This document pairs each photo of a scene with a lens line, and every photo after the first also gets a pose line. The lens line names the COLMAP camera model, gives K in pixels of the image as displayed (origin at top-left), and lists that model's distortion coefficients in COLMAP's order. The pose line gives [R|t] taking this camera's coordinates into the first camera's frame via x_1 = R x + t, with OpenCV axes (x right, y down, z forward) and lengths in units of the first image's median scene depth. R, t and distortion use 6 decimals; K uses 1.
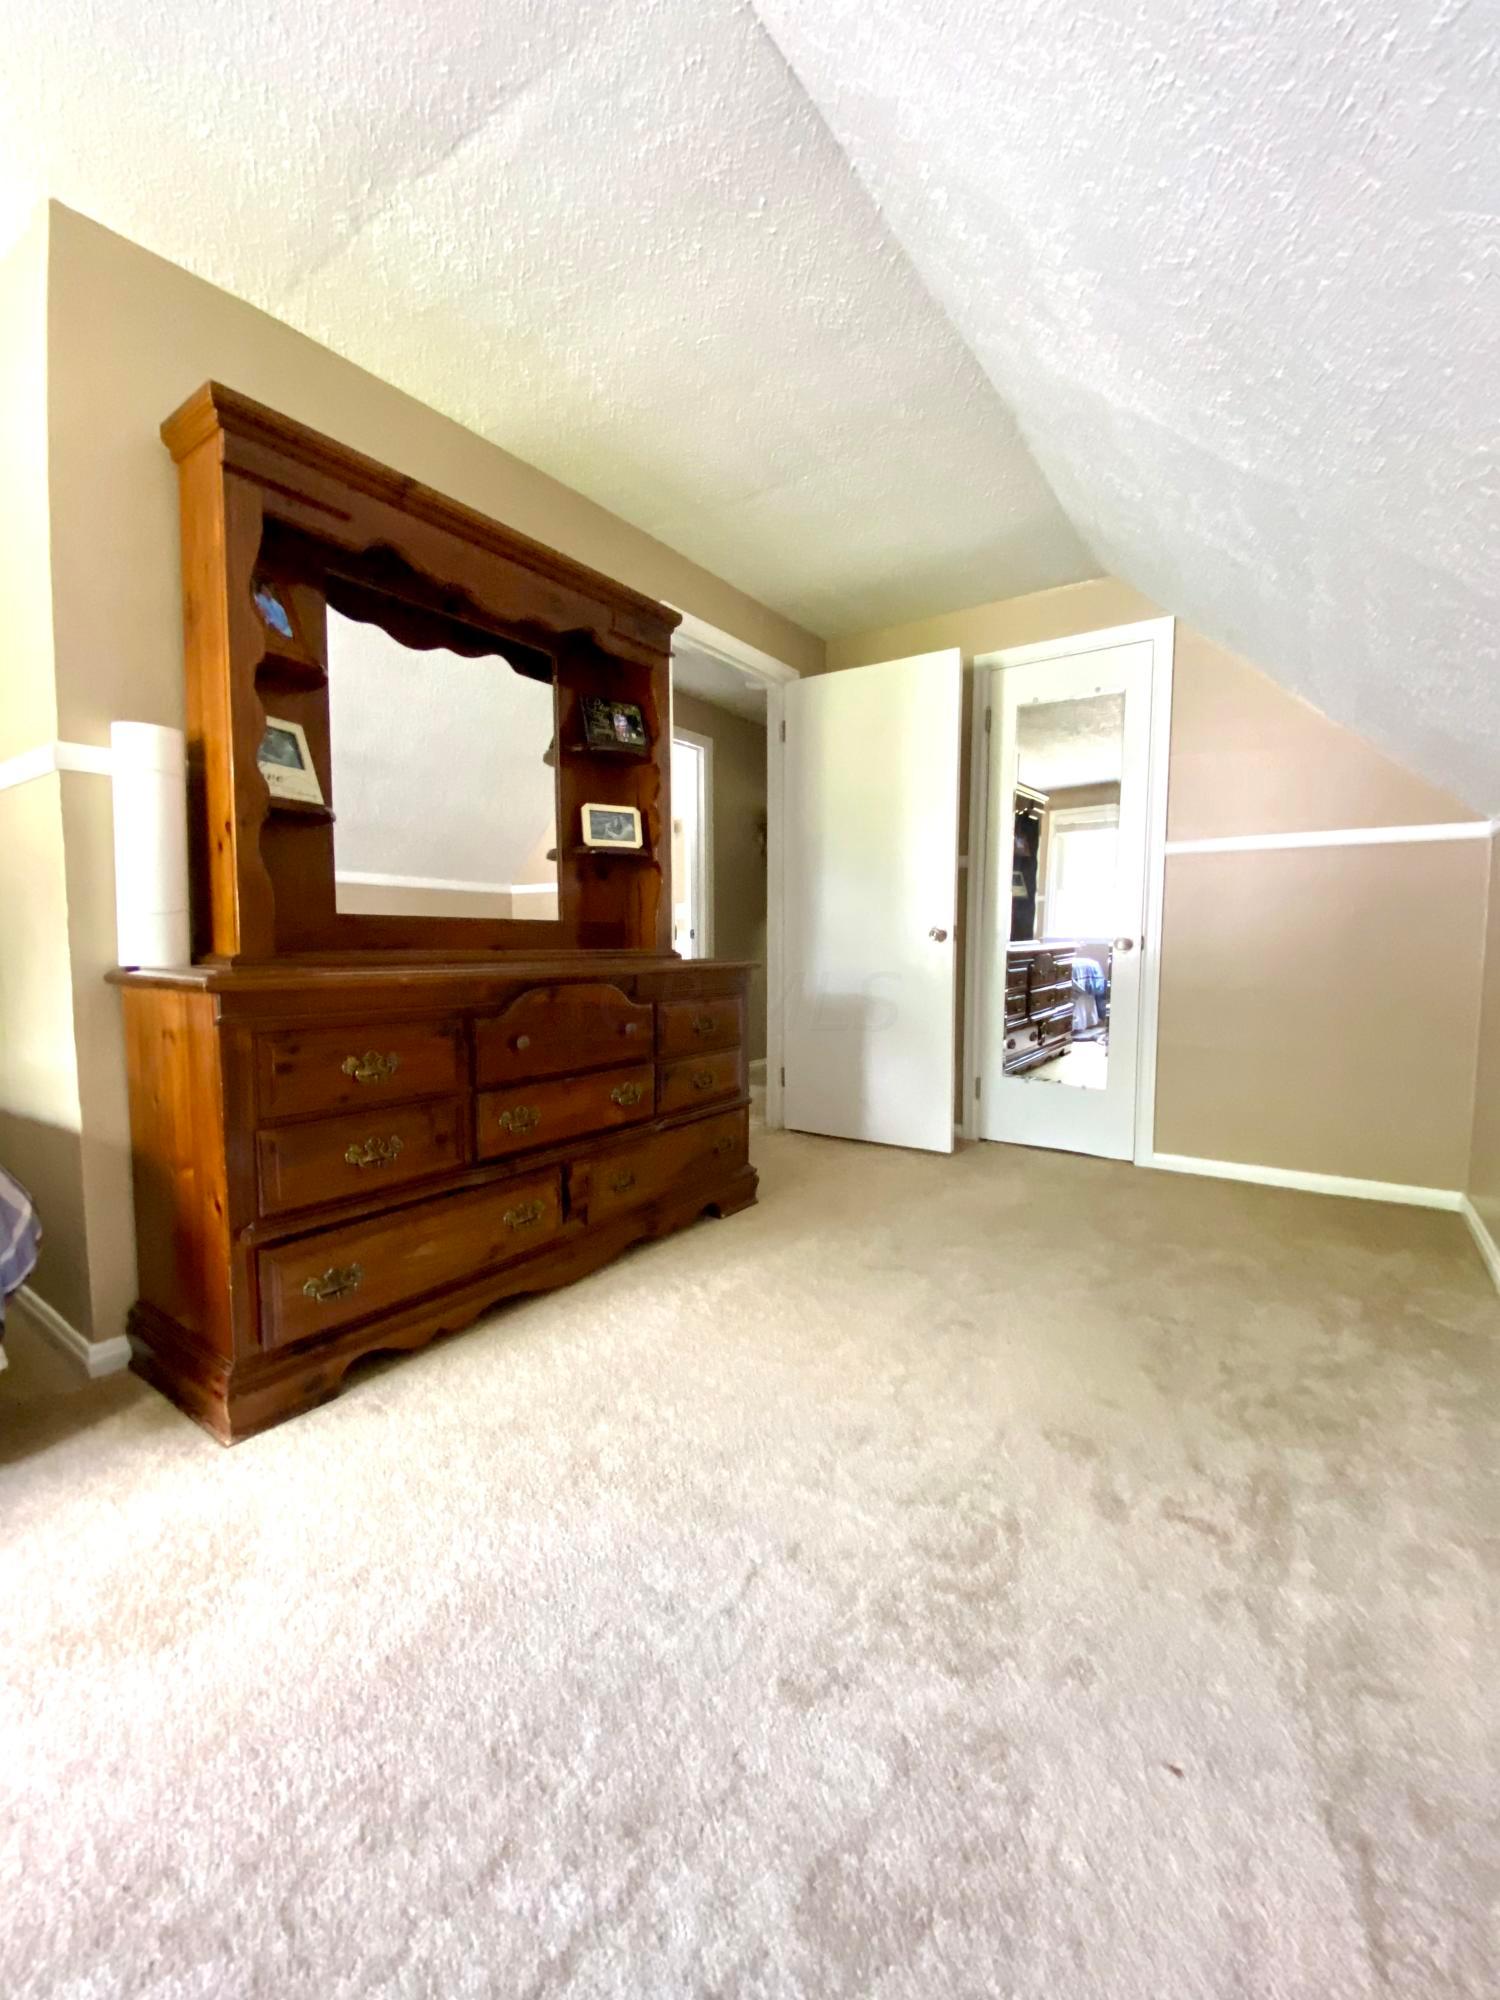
lens RADIAL K [[812.0, 0, 760.9], [0, 812.0, 998.2], [0, 0, 1]] dist [-0.001017, -0.012144]
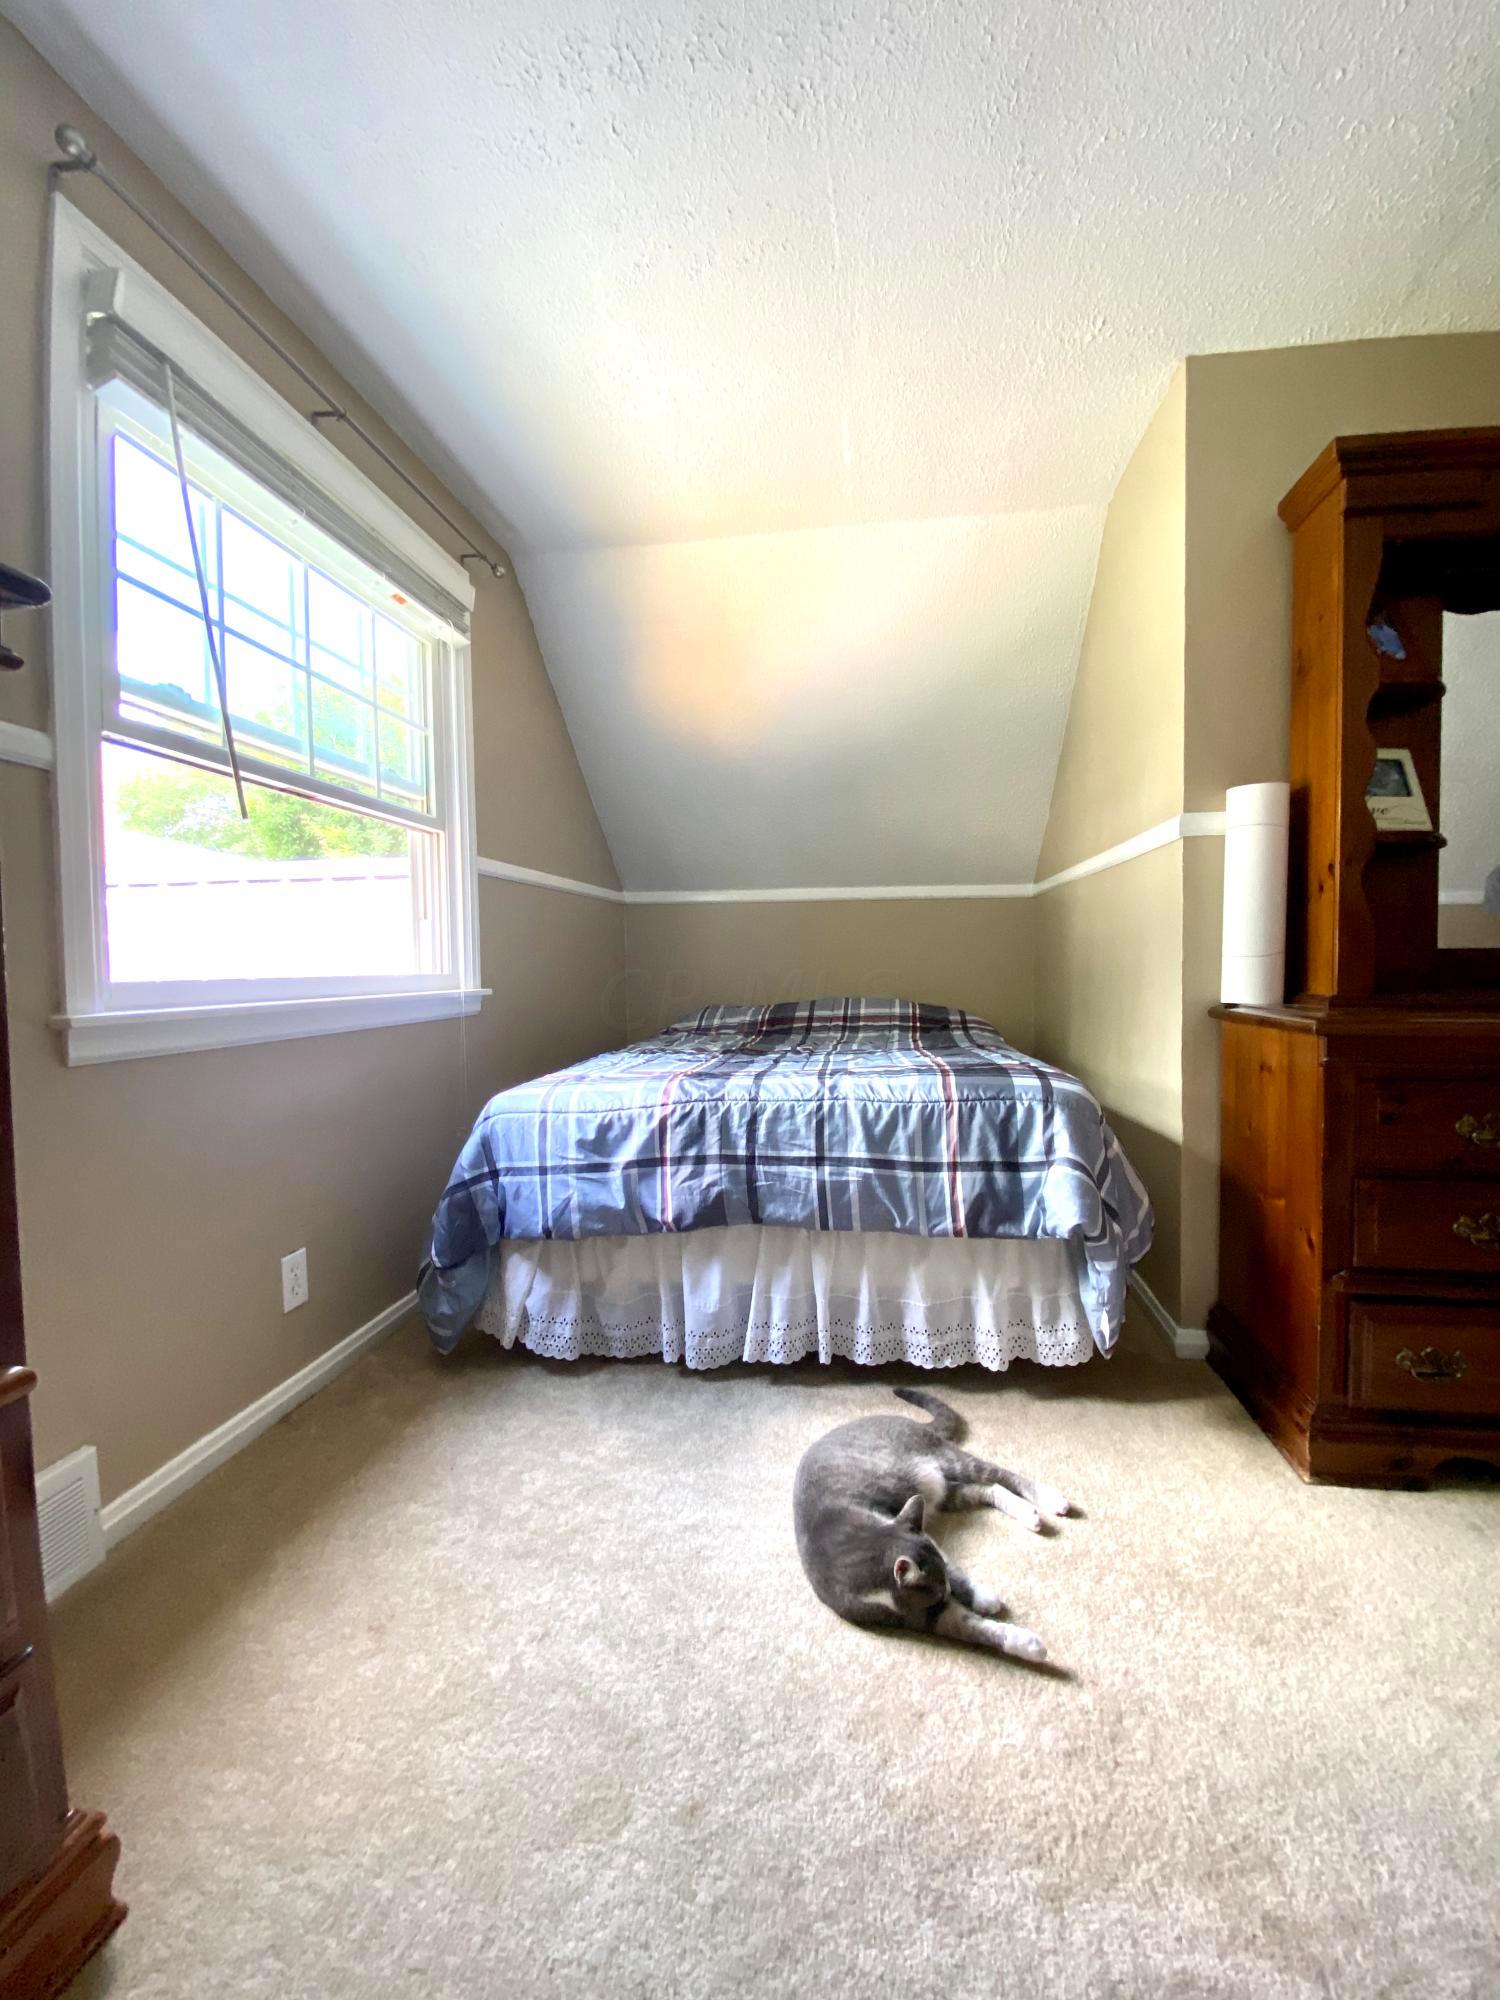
lens RADIAL K [[812.0, 0, 760.9], [0, 812.0, 998.2], [0, 0, 1]] dist [-0.001017, -0.012144]
pose [[0.438433, 0.030090, -0.898260, -0.064470], [-0.055272, 0.998450, 0.006468, -0.018781], [0.897063, 0.046813, 0.439417, -0.079995]]
